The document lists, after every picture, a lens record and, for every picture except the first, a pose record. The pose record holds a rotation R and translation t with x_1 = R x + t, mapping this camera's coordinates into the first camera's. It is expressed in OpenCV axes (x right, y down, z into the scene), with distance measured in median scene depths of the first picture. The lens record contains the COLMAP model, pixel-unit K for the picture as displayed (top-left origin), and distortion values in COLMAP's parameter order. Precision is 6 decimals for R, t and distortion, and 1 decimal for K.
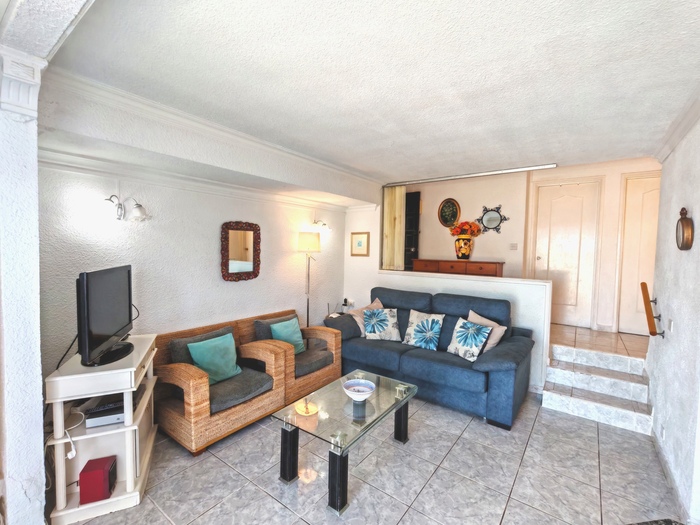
lens RADIAL K [[320.9, 0, 352.3], [0, 320.9, 263.1], [0, 0, 1]] dist [0.003099, 0.000754]
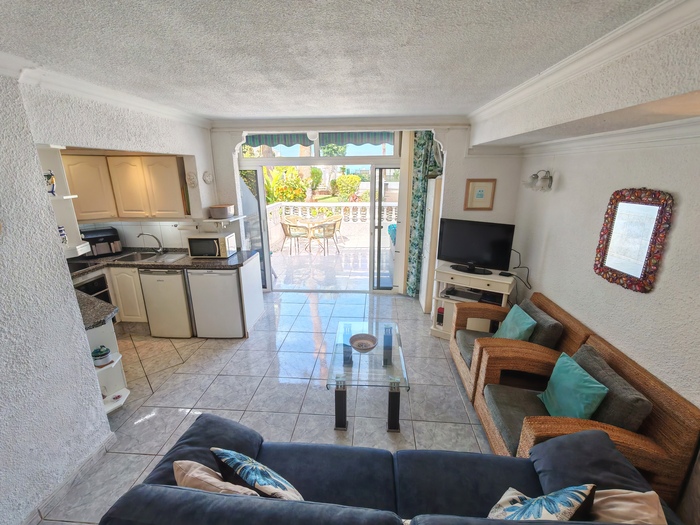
lens RADIAL K [[320.9, 0, 352.3], [0, 320.9, 263.1], [0, 0, 1]] dist [0.003099, 0.000754]
pose [[-0.844688, 0.131725, -0.518798, 0.418833], [-0.039855, 0.951077, 0.306373, -0.159659], [0.533774, 0.279466, -0.798113, 1.235220]]
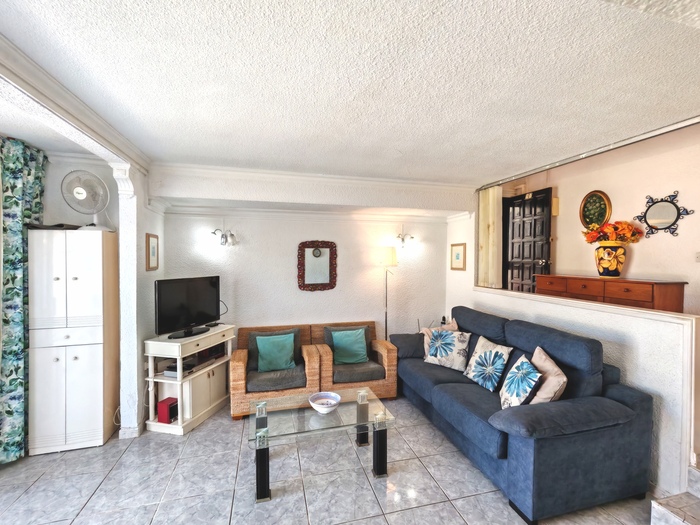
lens RADIAL K [[320.9, 0, 352.3], [0, 320.9, 263.1], [0, 0, 1]] dist [0.003099, 0.000754]
pose [[0.781640, -0.004834, -0.623711, 0.497182], [-0.017197, 0.999423, -0.029298, -0.014513], [0.623492, 0.033626, 0.781106, 0.161754]]
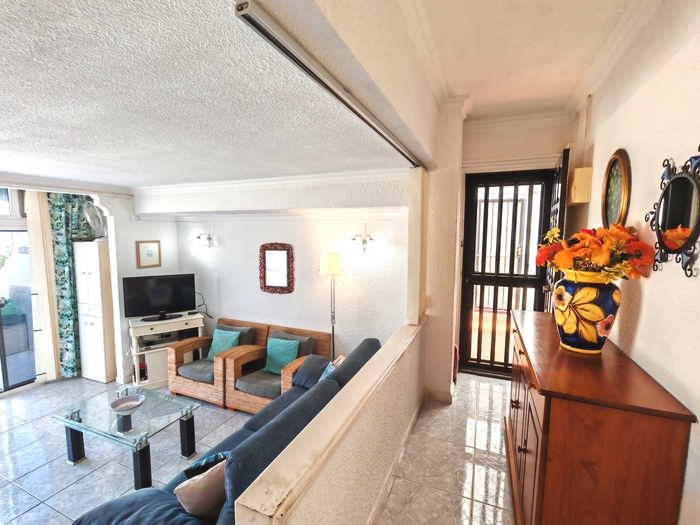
lens RADIAL K [[320.9, 0, 352.3], [0, 320.9, 263.1], [0, 0, 1]] dist [0.003099, 0.000754]
pose [[0.227543, 0.075331, -0.970850, 0.862735], [-0.045328, 0.996742, 0.066717, -0.148563], [0.972712, 0.028826, 0.230217, 1.014993]]
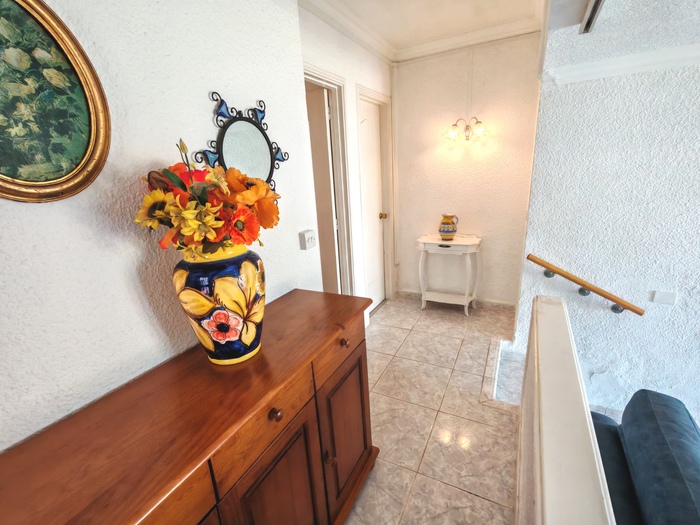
lens RADIAL K [[320.9, 0, 352.3], [0, 320.9, 263.1], [0, 0, 1]] dist [0.003099, 0.000754]
pose [[-0.145828, -0.288968, 0.946167, 0.203074], [0.100082, 0.947175, 0.304702, -0.174455], [-0.984235, 0.139128, -0.109205, 1.353319]]
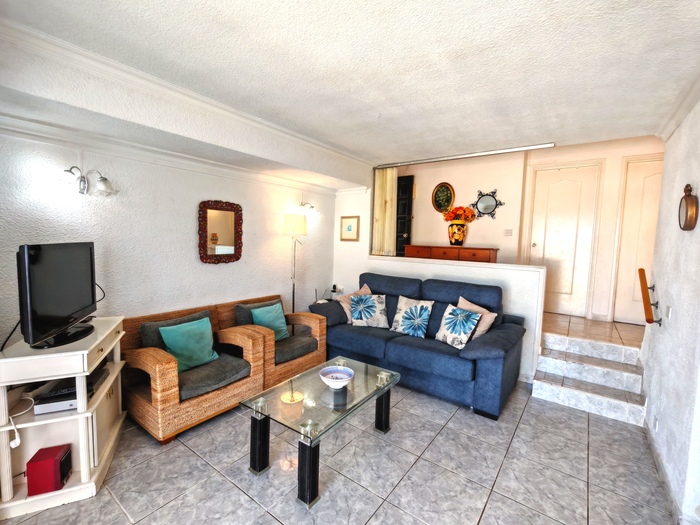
lens RADIAL K [[320.9, 0, 352.3], [0, 320.9, 263.1], [0, 0, 1]] dist [0.003099, 0.000754]
pose [[0.999939, 0.010300, 0.003921, 0.040371], [-0.010414, 0.999485, 0.030363, 0.021511], [-0.003606, -0.030402, 0.999531, 0.046023]]
